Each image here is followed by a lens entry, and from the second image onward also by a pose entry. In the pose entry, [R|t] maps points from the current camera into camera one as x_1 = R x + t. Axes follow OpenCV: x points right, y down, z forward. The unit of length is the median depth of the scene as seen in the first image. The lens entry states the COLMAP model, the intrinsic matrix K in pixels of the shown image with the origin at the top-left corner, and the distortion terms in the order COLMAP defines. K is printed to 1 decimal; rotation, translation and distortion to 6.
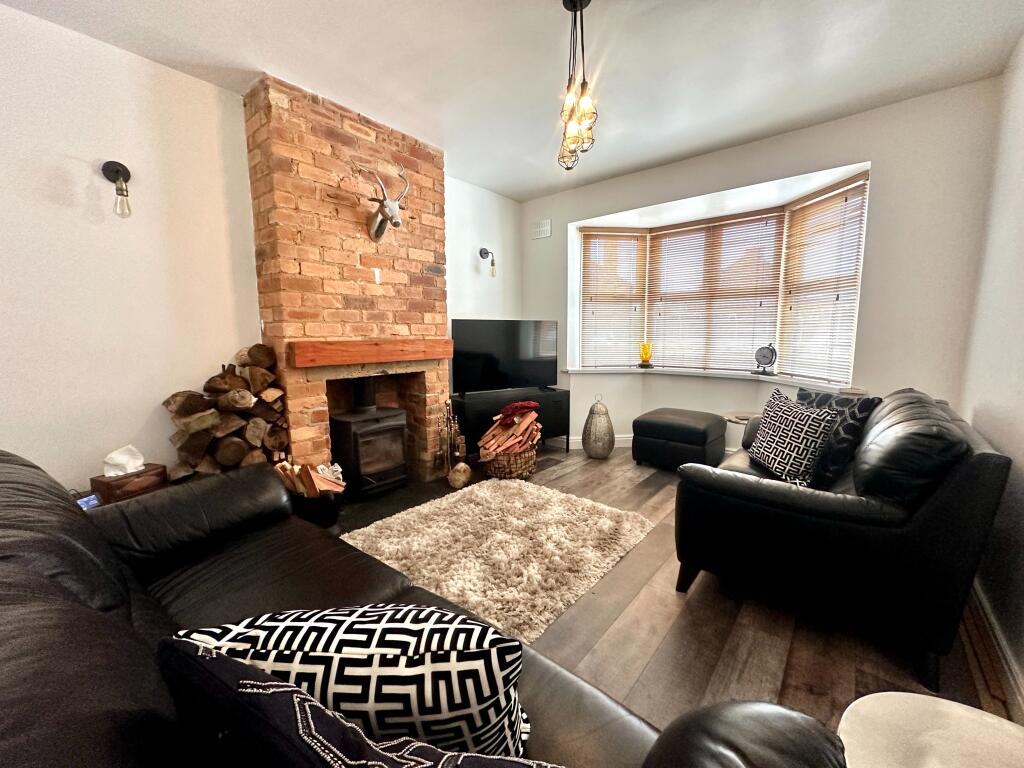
lens RADIAL K [[415.8, 0, 511.5], [0, 415.8, 384.6], [0, 0, 1]] dist [0.000170, -0.000206]
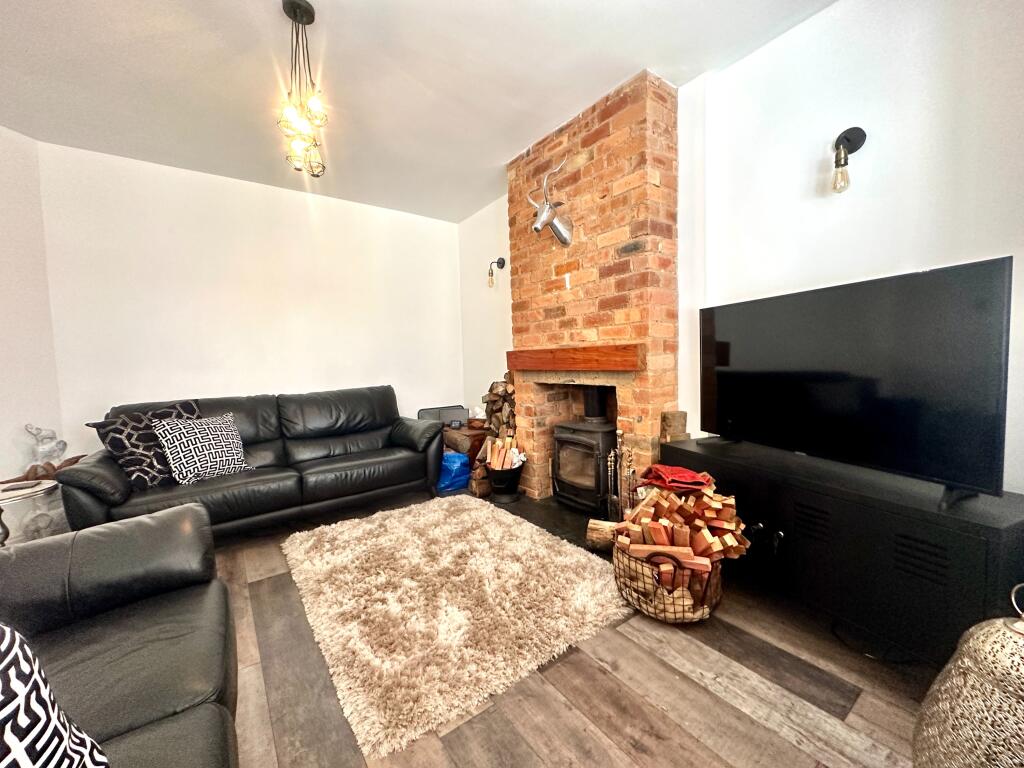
lens RADIAL K [[415.8, 0, 512.6], [0, 415.8, 382.8], [0, 0, 1]] dist [0.000170, -0.000206]
pose [[-0.247880, 0.070210, -0.966243, 0.640421], [-0.083140, 0.992149, 0.093421, -0.103285], [0.965217, 0.103490, -0.240097, 1.096998]]
